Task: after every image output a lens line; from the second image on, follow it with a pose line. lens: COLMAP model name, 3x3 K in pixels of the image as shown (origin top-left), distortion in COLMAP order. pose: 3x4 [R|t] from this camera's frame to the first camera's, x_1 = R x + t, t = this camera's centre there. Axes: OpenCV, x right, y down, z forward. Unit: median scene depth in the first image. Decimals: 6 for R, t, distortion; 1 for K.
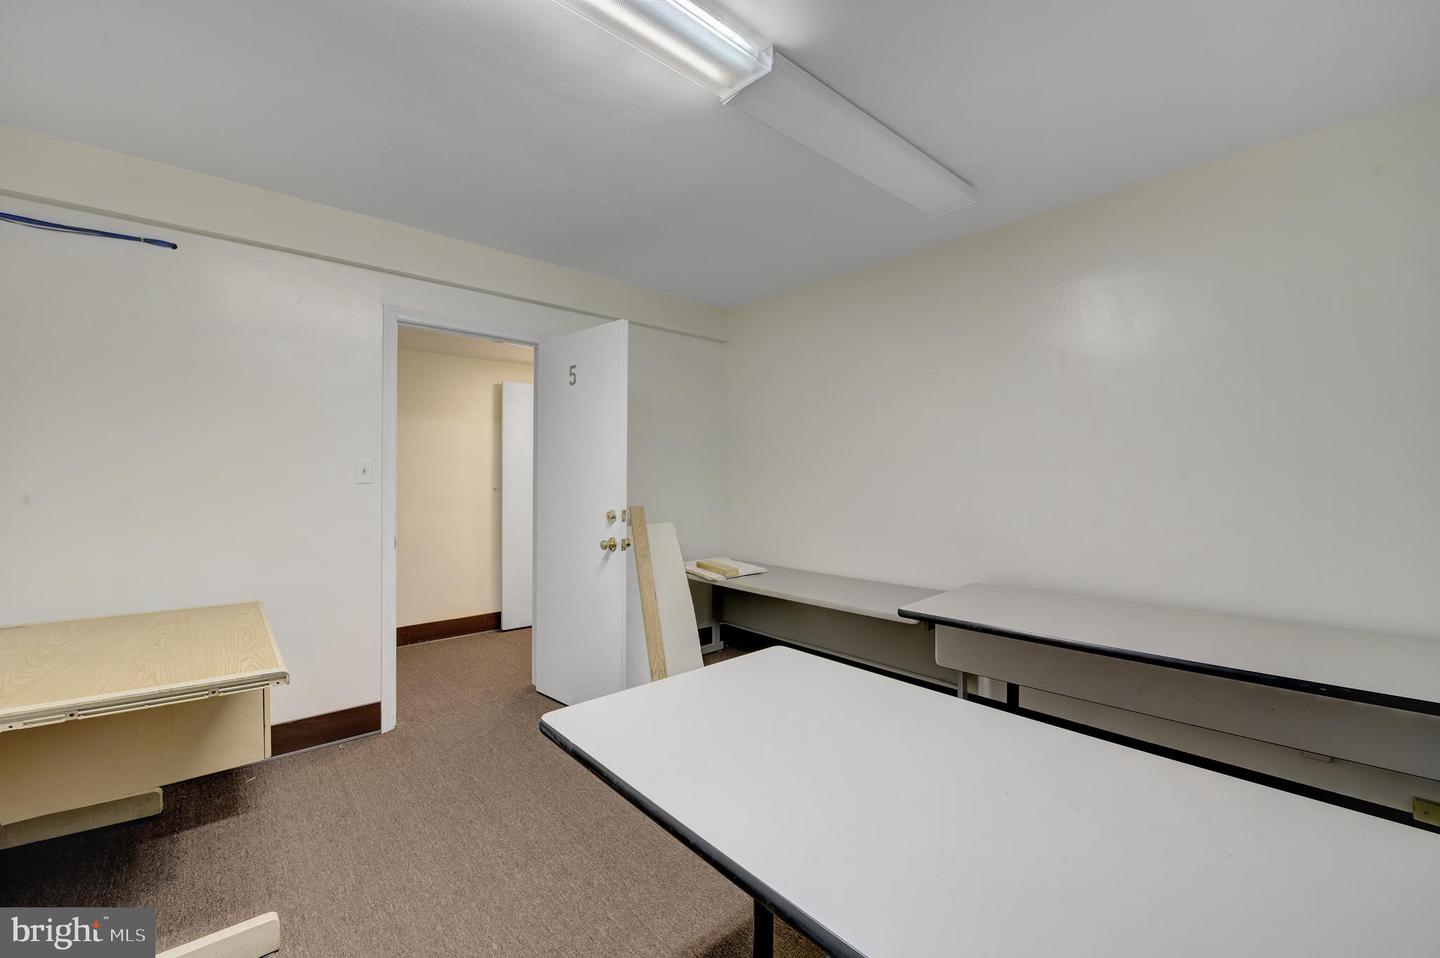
lens RADIAL K [[587.8, 0, 730.2], [0, 587.8, 483.8], [0, 0, 1]] dist [-0.008381, -0.001397]
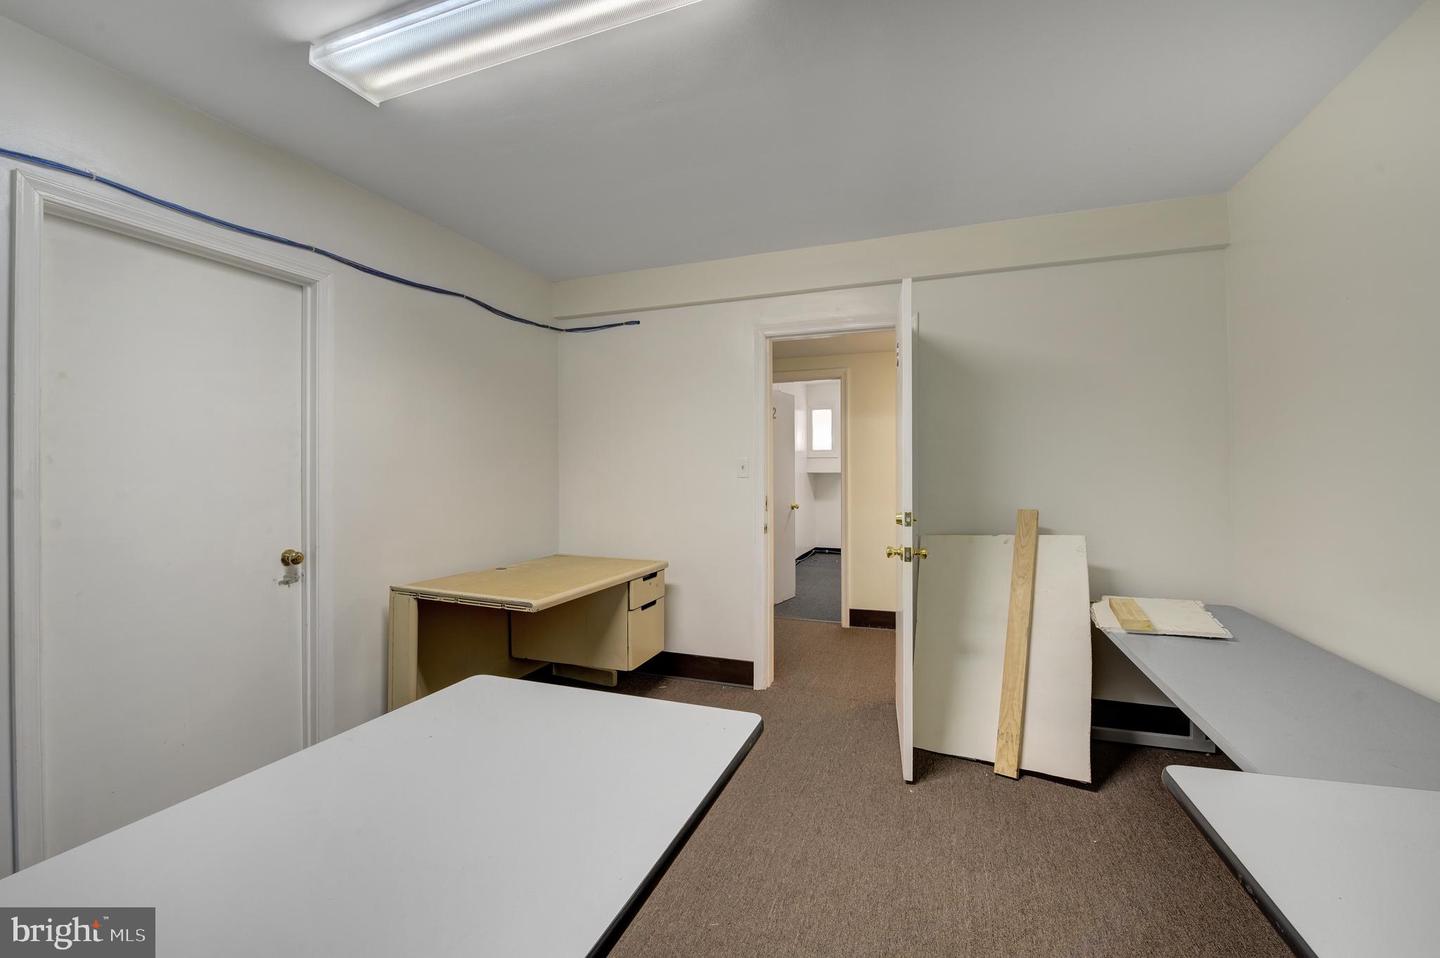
lens RADIAL K [[587.8, 0, 727.8], [0, 587.8, 474.7], [0, 0, 1]] dist [-0.008381, -0.001397]
pose [[0.456907, 0.001935, -0.889512, 0.434882], [-0.005818, 0.999983, -0.000813, -0.005229], [0.889495, 0.005547, 0.456911, 0.411083]]
